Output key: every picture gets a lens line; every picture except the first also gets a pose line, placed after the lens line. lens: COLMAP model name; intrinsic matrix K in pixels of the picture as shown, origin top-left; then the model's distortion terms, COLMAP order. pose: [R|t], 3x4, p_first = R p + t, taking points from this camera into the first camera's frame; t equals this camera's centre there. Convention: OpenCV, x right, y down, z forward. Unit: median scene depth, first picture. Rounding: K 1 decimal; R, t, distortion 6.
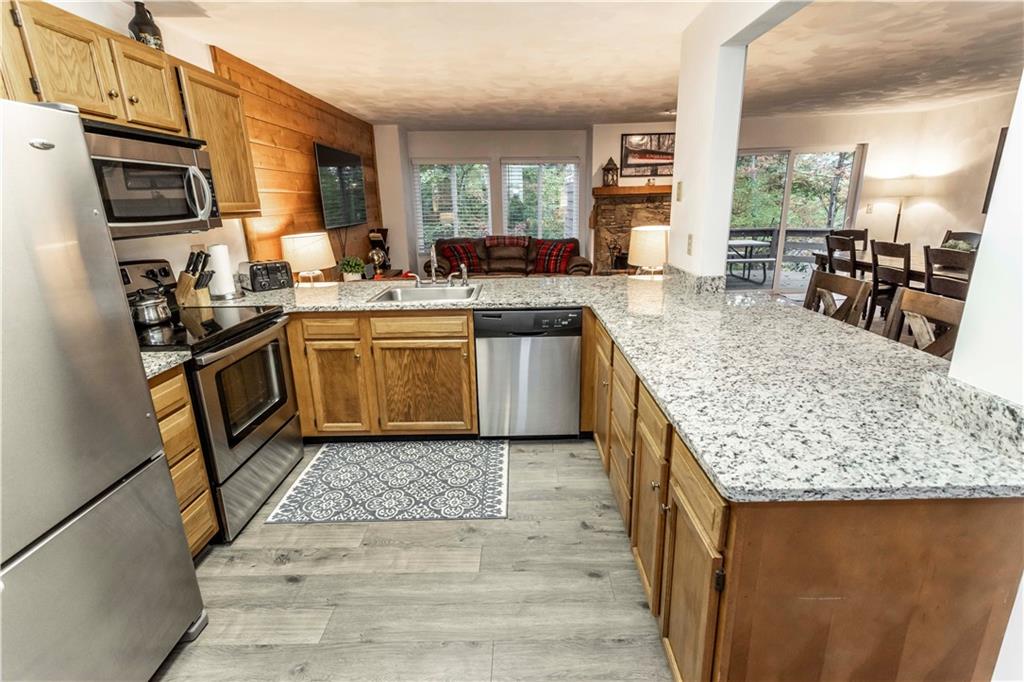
lens RADIAL K [[481.0, 0, 518.3], [0, 481.0, 334.8], [0, 0, 1]] dist [0.006020, 0.000145]
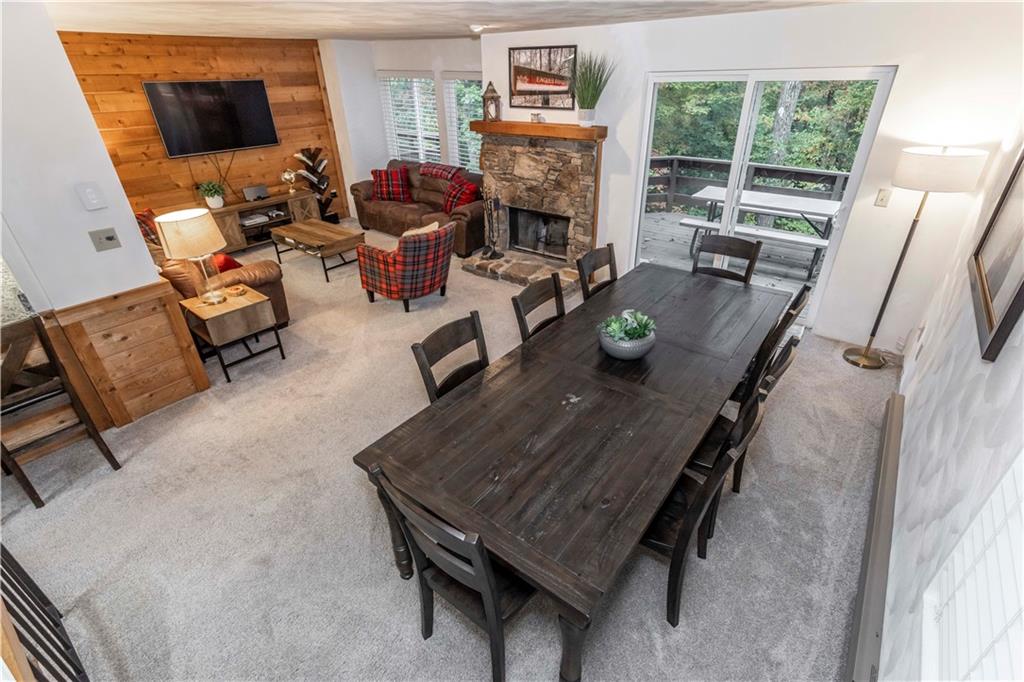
lens RADIAL K [[481.0, 0, 521.6], [0, 481.0, 342.0], [0, 0, 1]] dist [0.006020, 0.000145]
pose [[0.796769, 0.310054, -0.518677, 1.890395], [-0.168189, 0.938202, 0.302474, -0.528168], [0.580406, -0.153766, 0.799678, 0.820515]]
